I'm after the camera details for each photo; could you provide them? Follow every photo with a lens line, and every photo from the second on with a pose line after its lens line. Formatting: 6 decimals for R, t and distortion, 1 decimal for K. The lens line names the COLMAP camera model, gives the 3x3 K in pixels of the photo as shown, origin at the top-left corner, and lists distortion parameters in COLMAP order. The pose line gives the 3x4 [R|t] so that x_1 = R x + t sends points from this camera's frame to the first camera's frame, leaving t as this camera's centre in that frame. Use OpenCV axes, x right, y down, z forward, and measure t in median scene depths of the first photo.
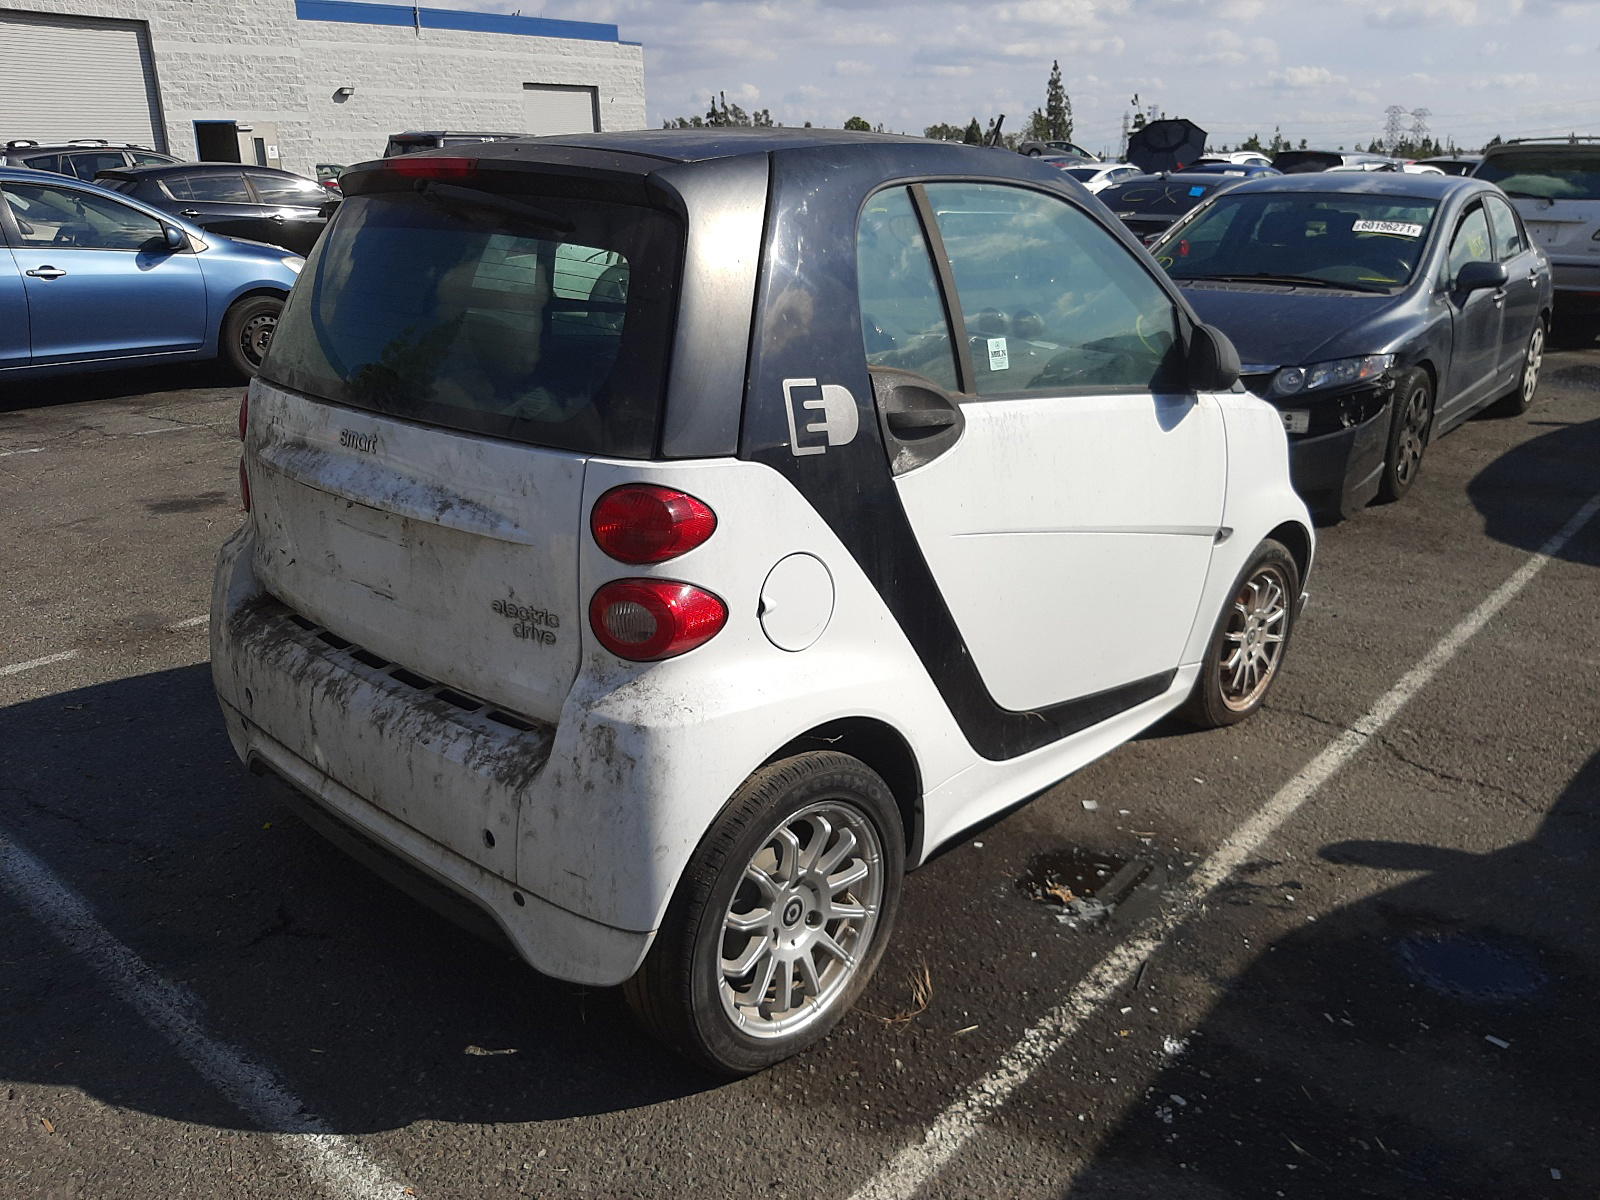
lens RADIAL K [[1228.3, 0, 810.5], [0, 1228.3, 612.0], [0, 0, 1]] dist [0.089685, -0.160097]
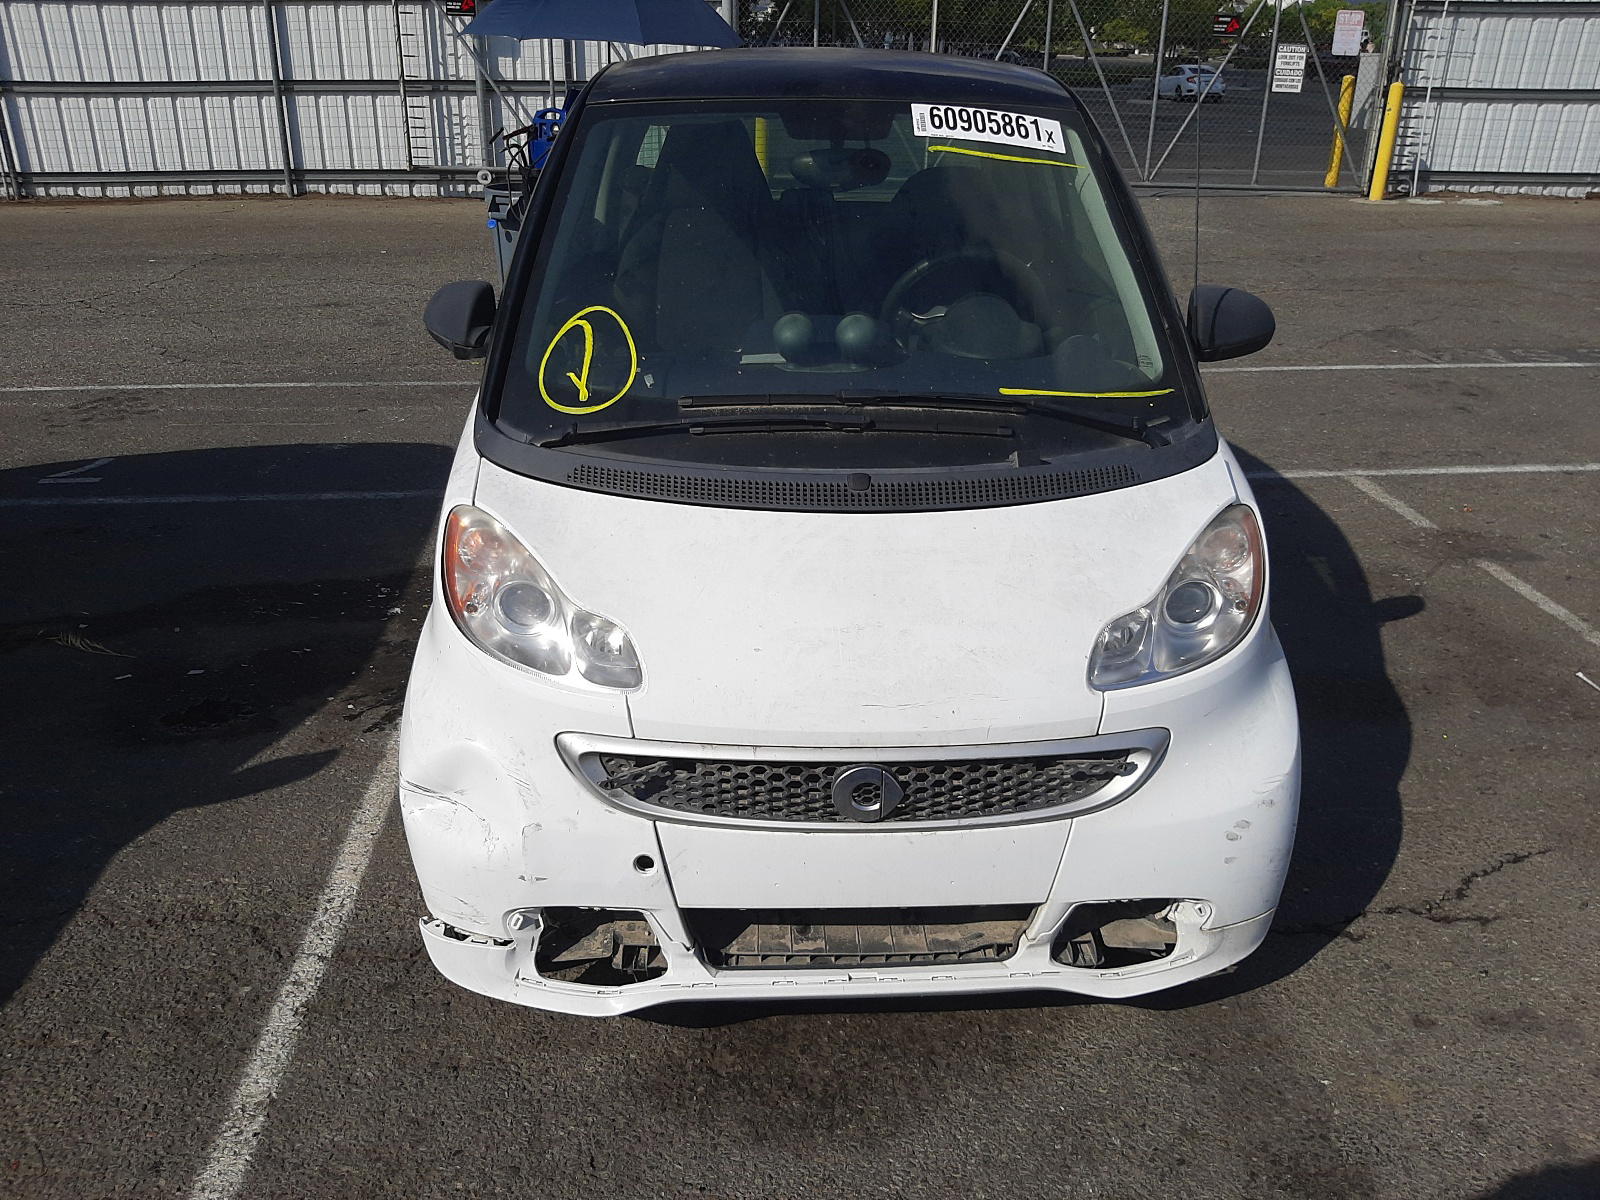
lens RADIAL K [[1228.3, 0, 810.5], [0, 1228.3, 612.0], [0, 0, 1]] dist [0.089685, -0.160097]
pose [[-0.697673, 0.279511, -0.659641, 0.809604], [-0.245616, 0.771627, 0.586740, -0.625671], [0.672997, 0.571372, -0.469691, 1.742495]]
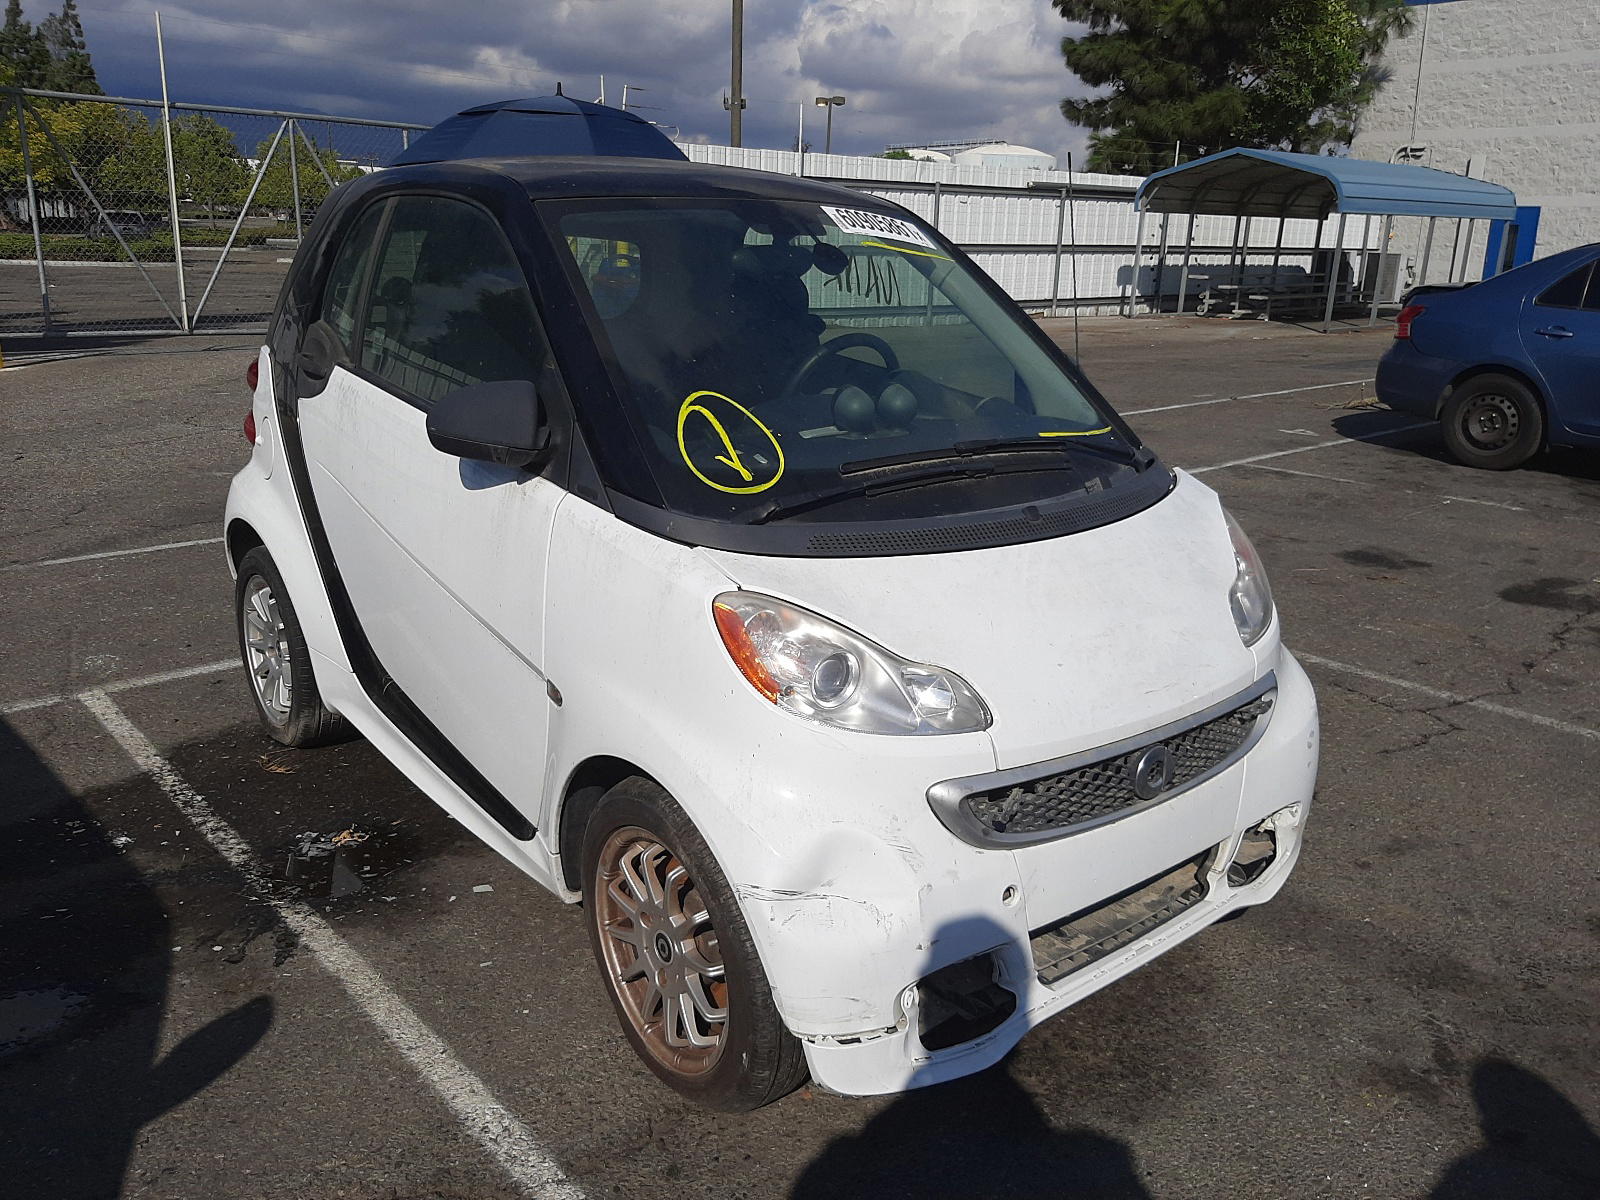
lens RADIAL K [[1228.3, 0, 810.5], [0, 1228.3, 612.0], [0, 0, 1]] dist [0.089685, -0.160097]
pose [[-0.137556, 0.280435, -0.949965, 1.096294], [-0.341729, 0.886758, 0.311259, -0.417401], [0.929677, 0.367446, -0.026146, 1.296206]]
